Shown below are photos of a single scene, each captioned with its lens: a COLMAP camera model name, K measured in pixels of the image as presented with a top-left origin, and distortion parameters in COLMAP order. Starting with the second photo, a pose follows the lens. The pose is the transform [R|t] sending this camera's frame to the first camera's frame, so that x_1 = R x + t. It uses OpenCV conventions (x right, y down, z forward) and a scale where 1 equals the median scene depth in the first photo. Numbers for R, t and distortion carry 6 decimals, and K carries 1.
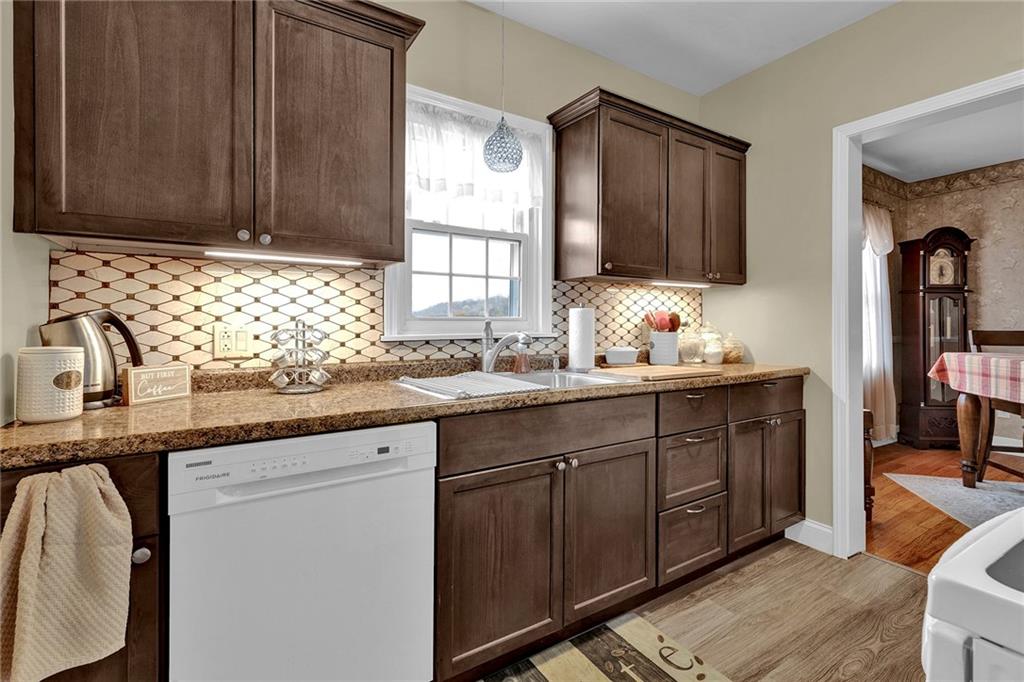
lens RADIAL K [[466.9, 0, 513.2], [0, 466.9, 325.6], [0, 0, 1]] dist [0.001259, -0.000054]
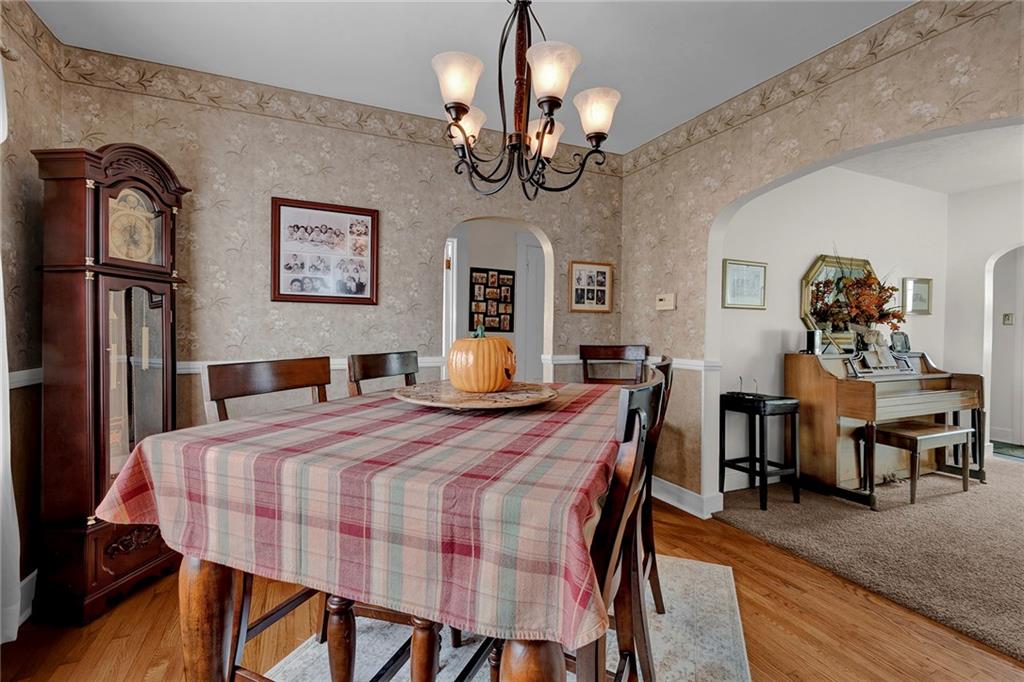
lens RADIAL K [[459.8, 0, 508.8], [0, 459.8, 336.3], [0, 0, 1]] dist [0.002607, 0.000975]
pose [[0.134319, -0.007972, 0.990906, 0.488976], [-0.007671, 0.999929, 0.009084, -0.016432], [-0.990908, -0.008821, 0.134248, 0.541582]]
